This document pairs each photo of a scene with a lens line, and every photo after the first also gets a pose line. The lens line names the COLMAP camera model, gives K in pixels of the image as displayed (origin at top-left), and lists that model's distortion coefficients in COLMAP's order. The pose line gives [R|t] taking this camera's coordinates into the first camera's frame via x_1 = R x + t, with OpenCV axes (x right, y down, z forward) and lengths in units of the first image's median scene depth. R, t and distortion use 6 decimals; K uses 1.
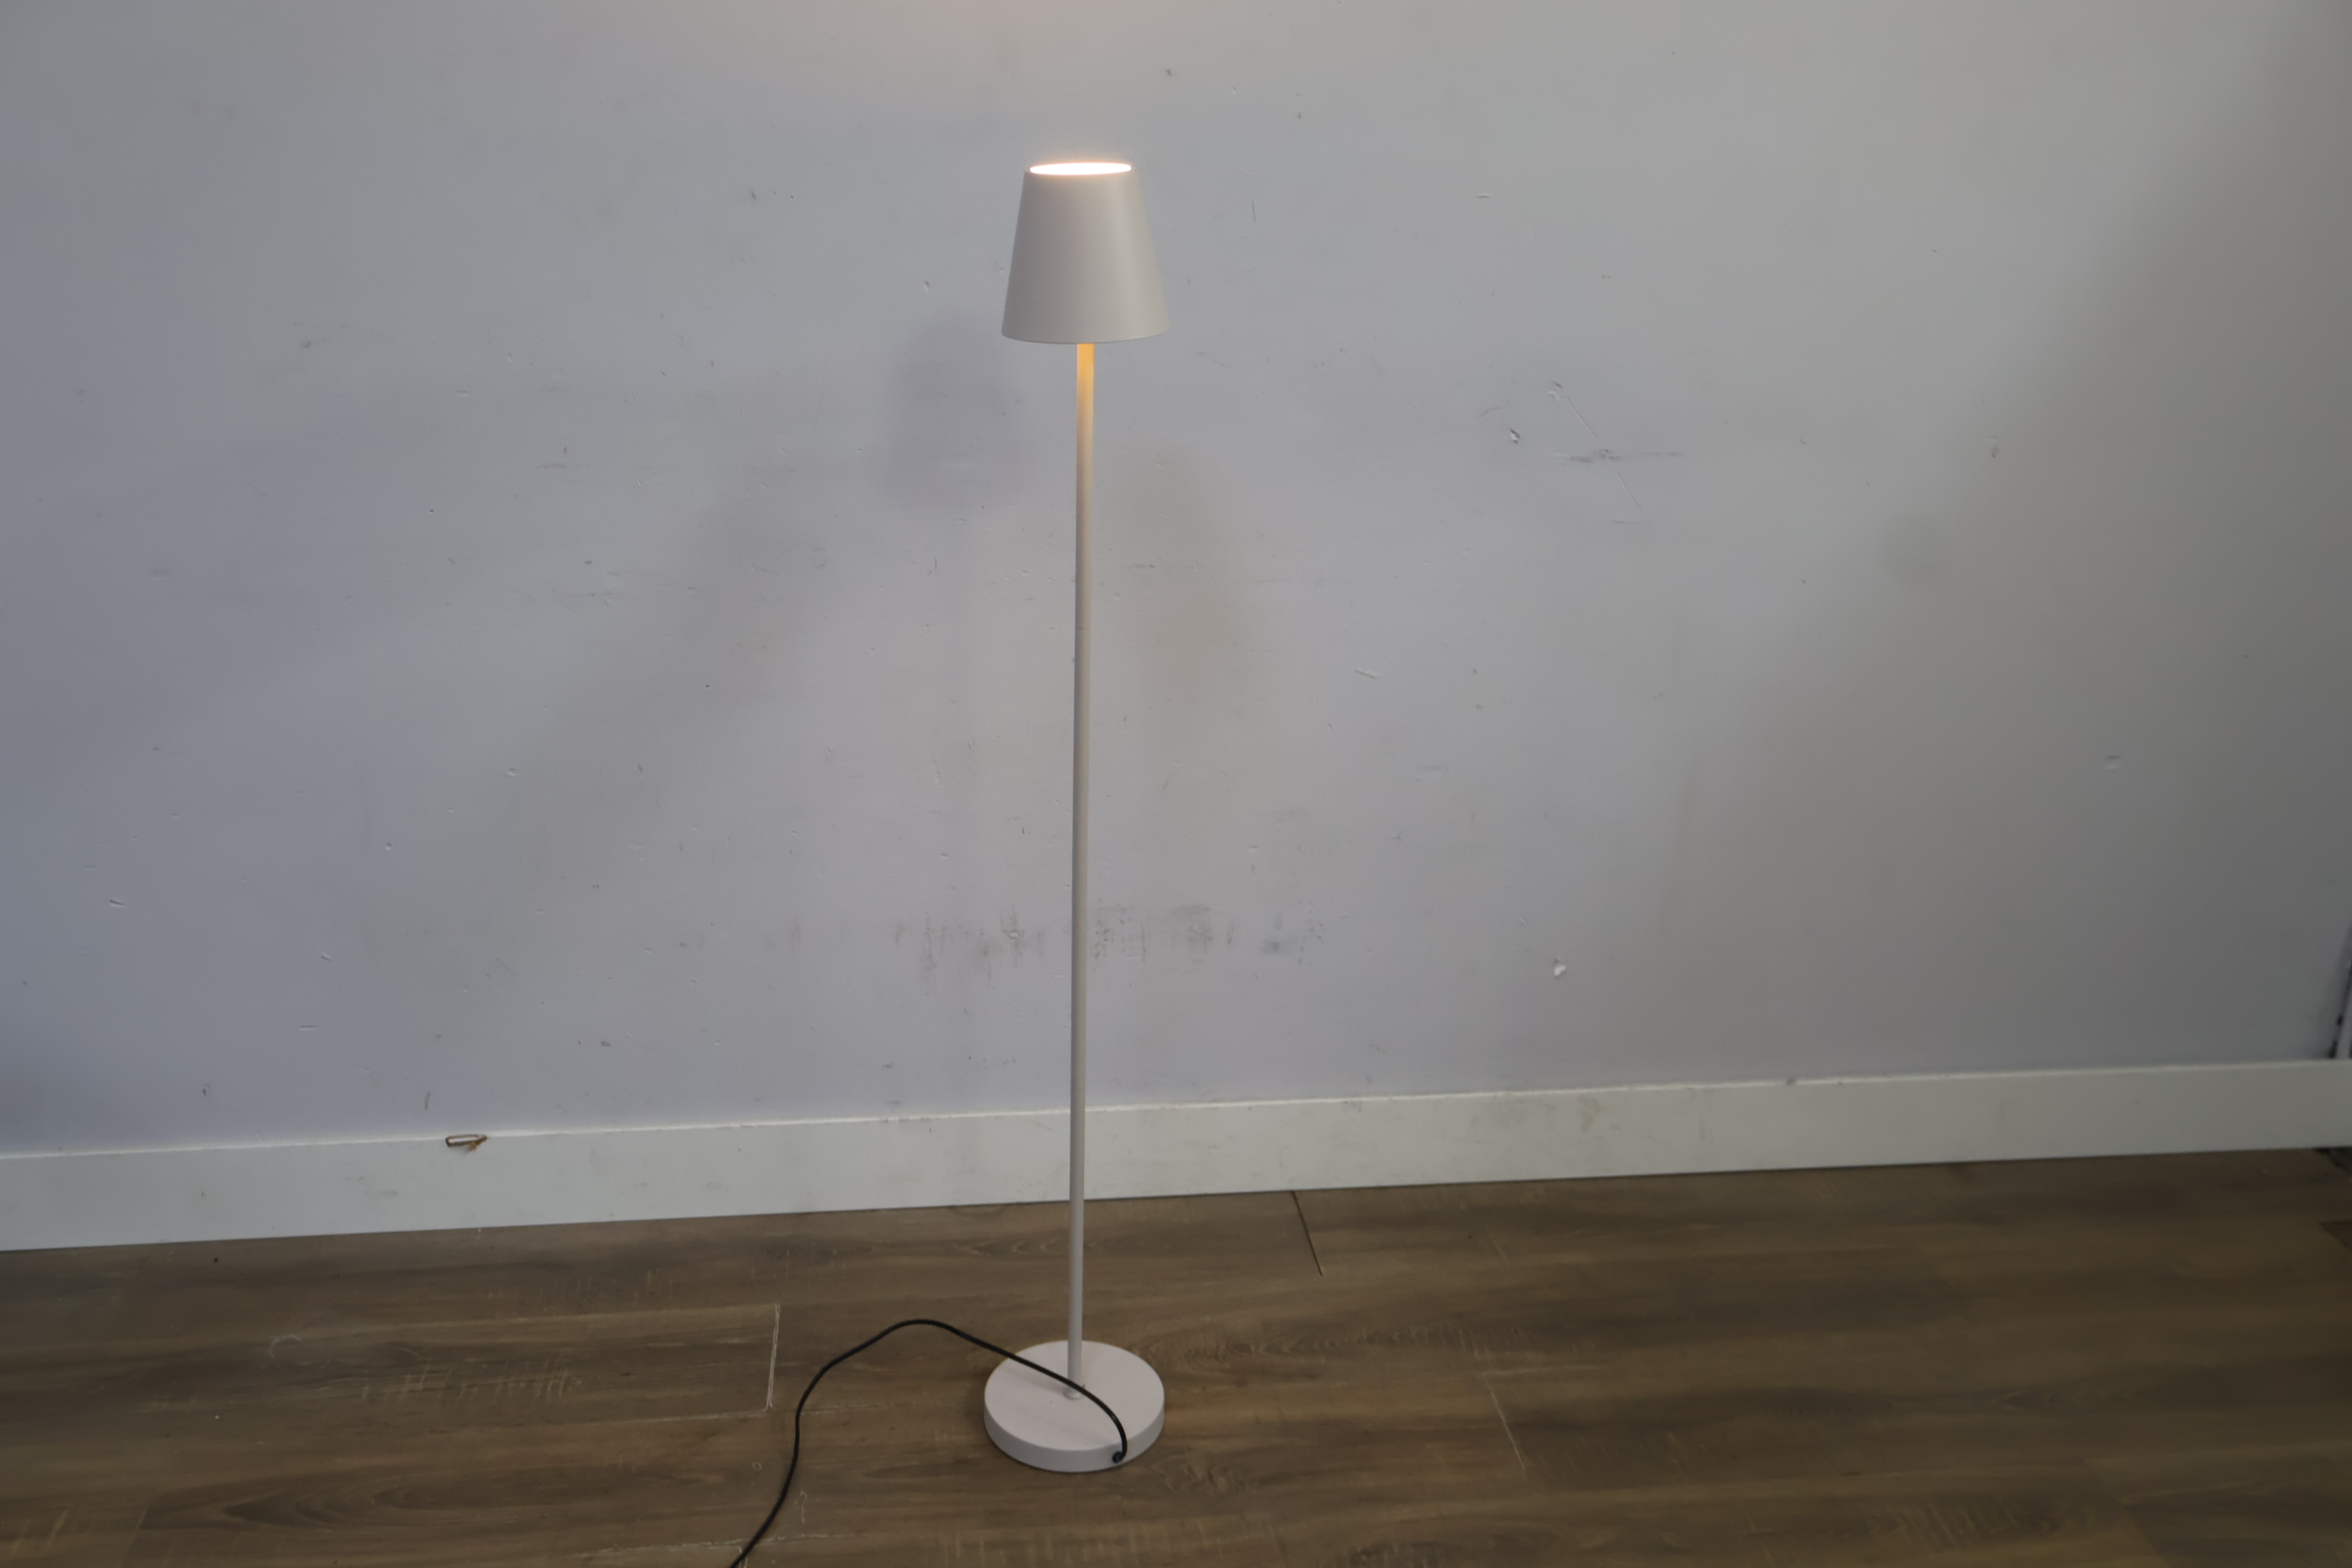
lens RADIAL K [[2224.5, 0, 1179.7], [0, 2224.5, 787.4], [0, 0, 1]] dist [-0.002426, 0.000000]
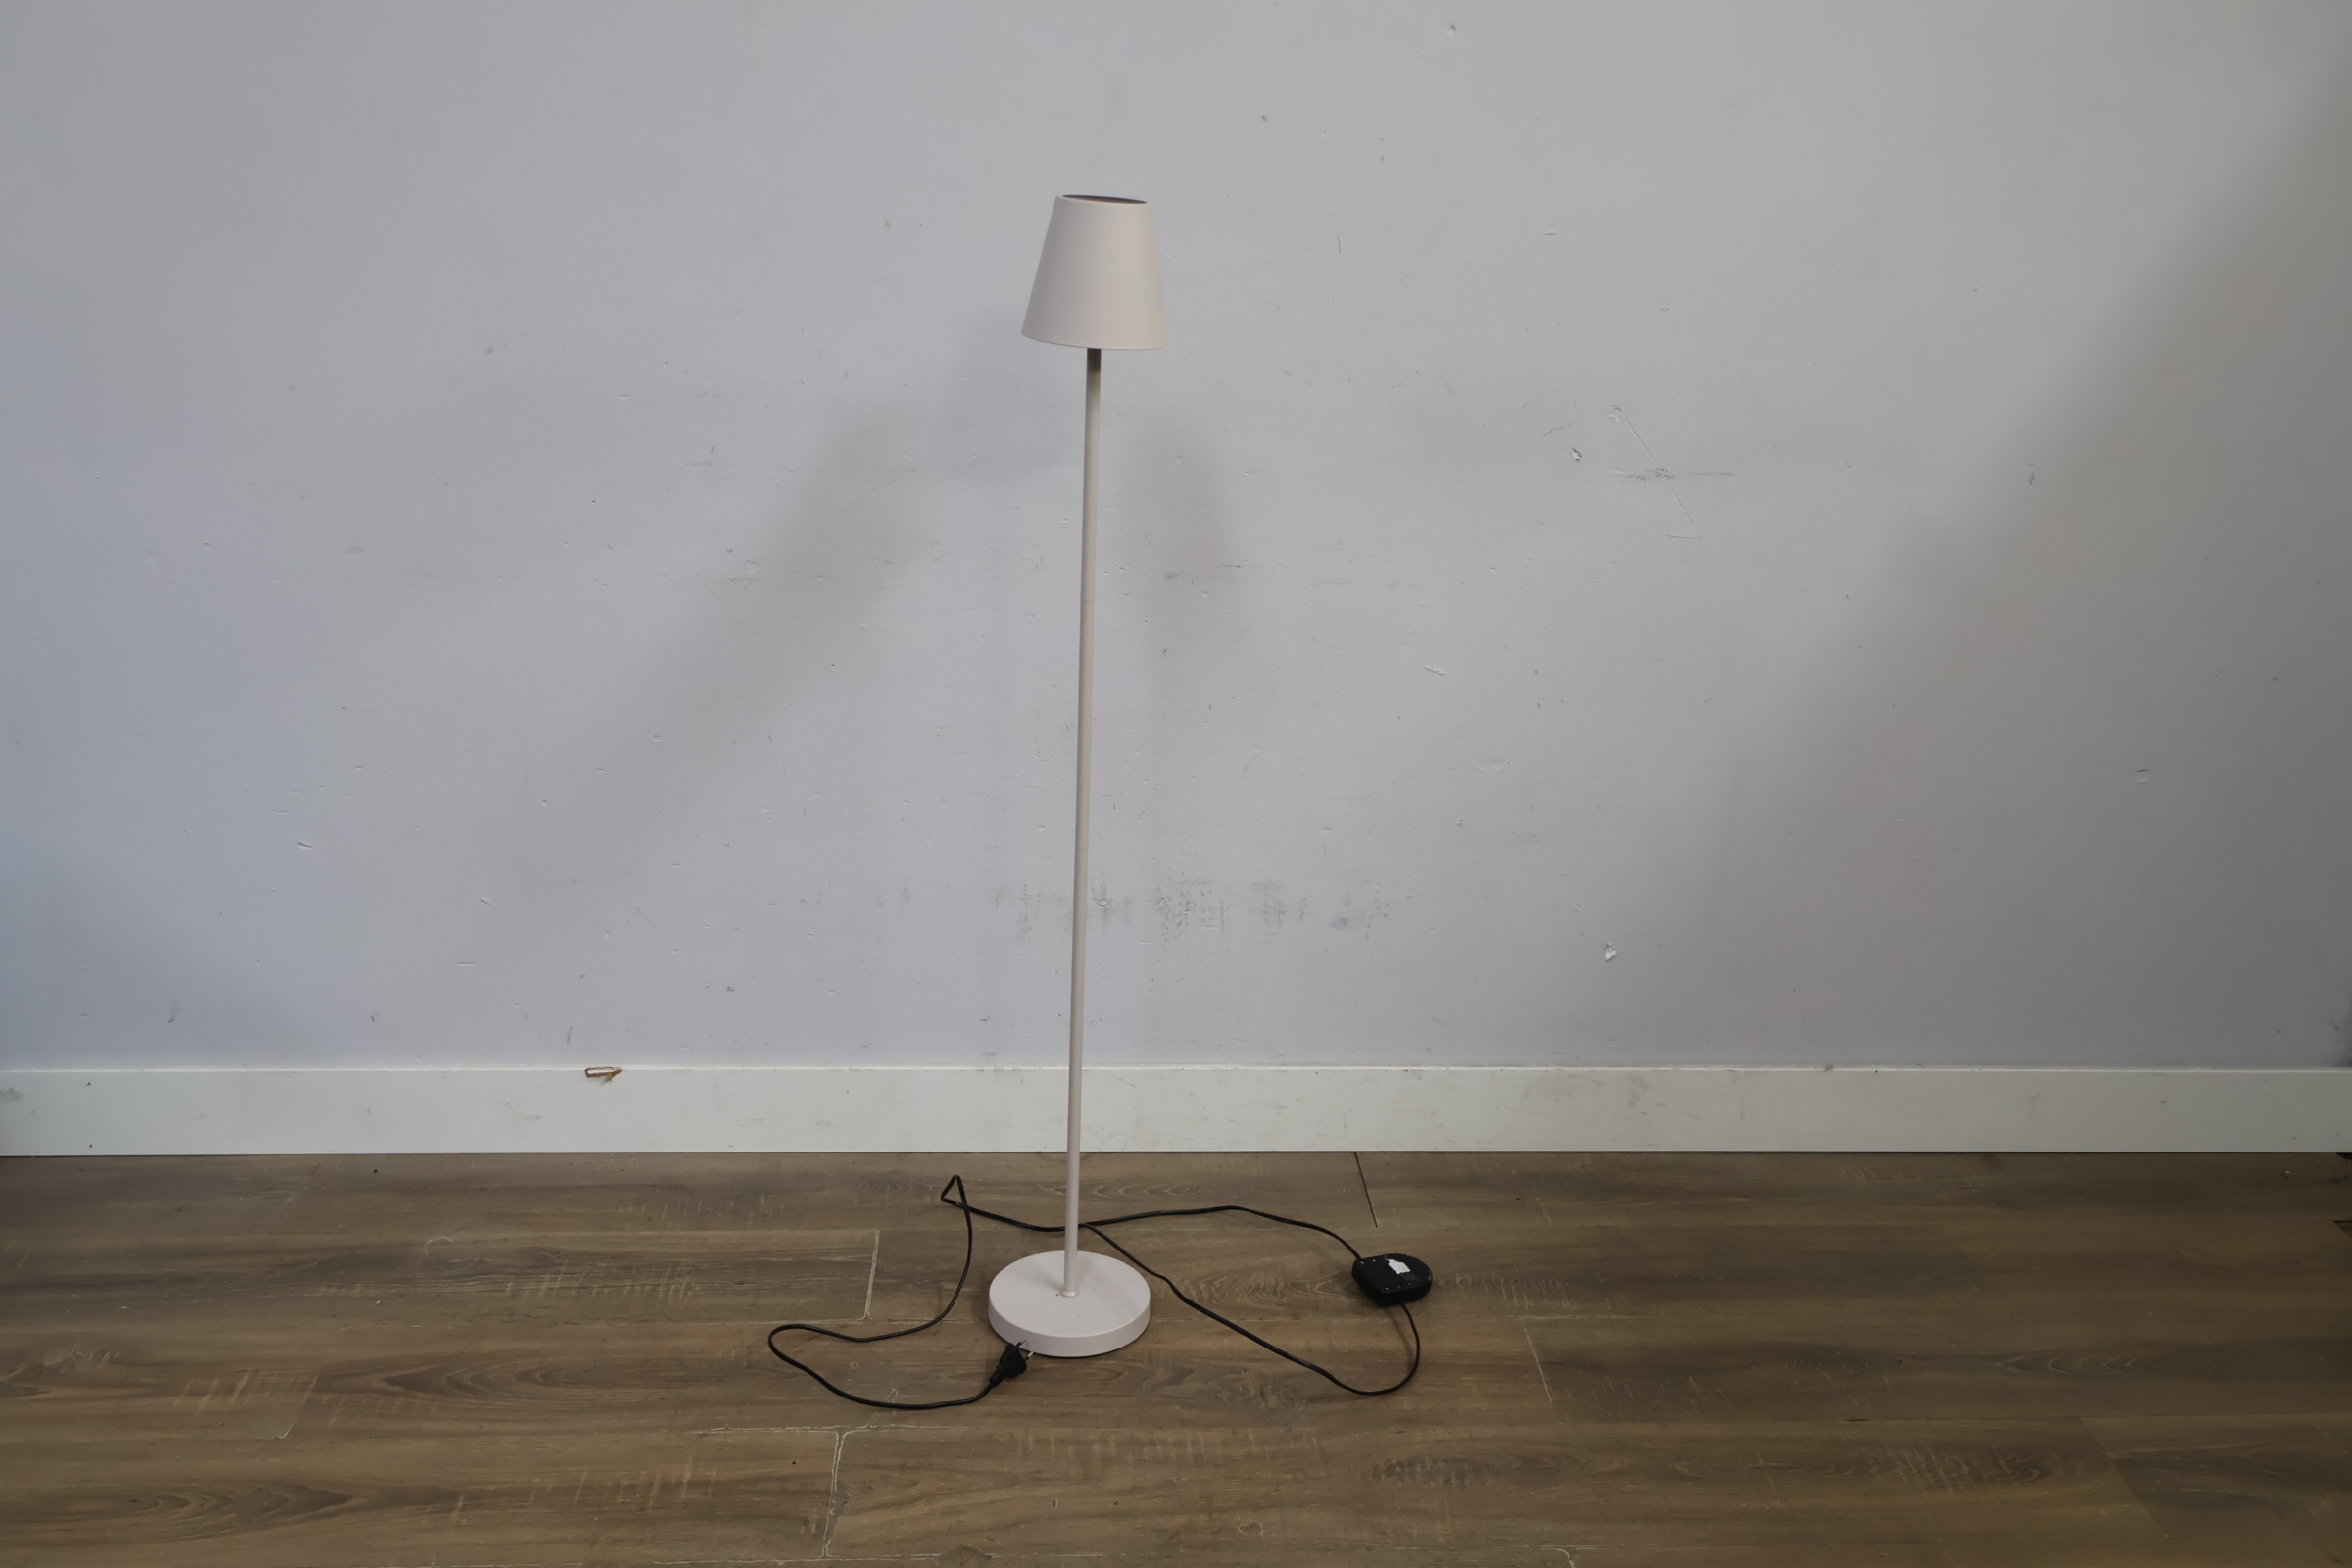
lens RADIAL K [[2224.5, 0, 1165.3], [0, 2224.5, 785.9], [0, 0, 1]] dist [-0.002426, 0.000000]
pose [[0.997791, 0.030082, -0.059232, 0.019866], [-0.030761, 0.999471, -0.010579, 0.021029], [0.058883, 0.012378, 0.998188, -0.092490]]
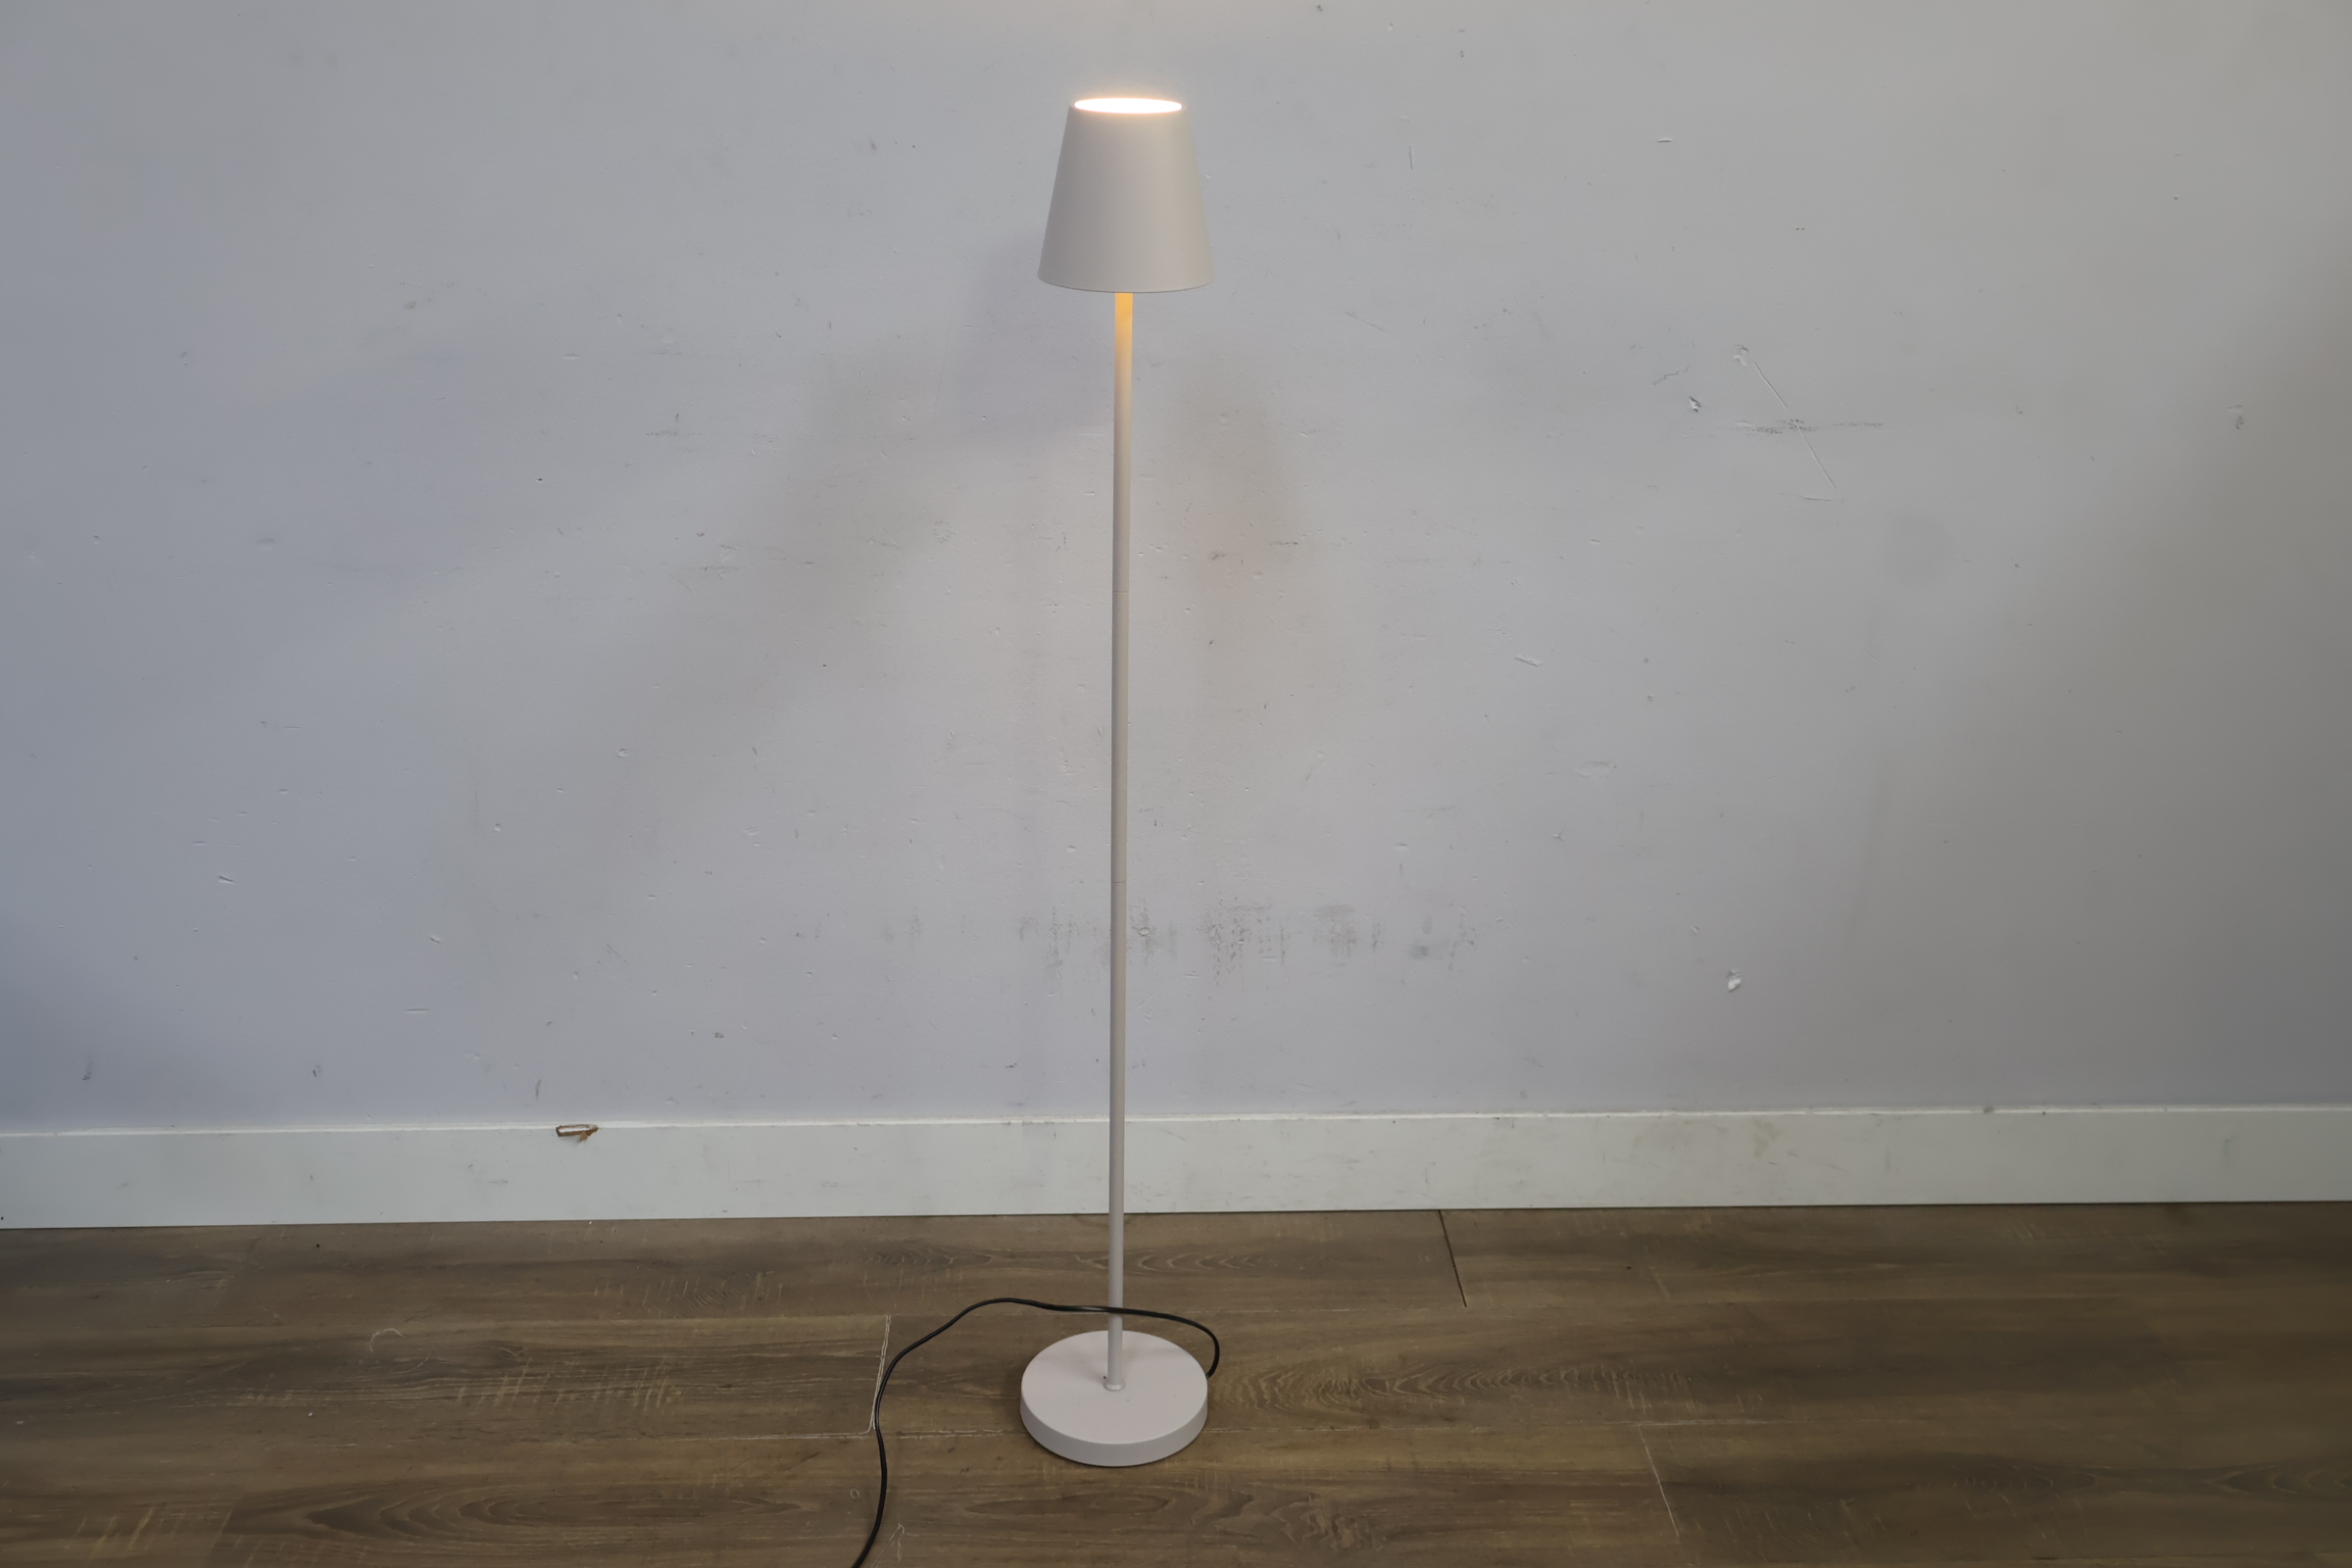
lens RADIAL K [[2224.5, 0, 1168.0], [0, 2224.5, 783.4], [0, 0, 1]] dist [-0.002426, 0.000000]
pose [[0.995847, 0.019091, -0.089017, 0.019294], [-0.017463, 0.999666, 0.019029, -0.015873], [0.089350, -0.017396, 0.995848, 0.067078]]
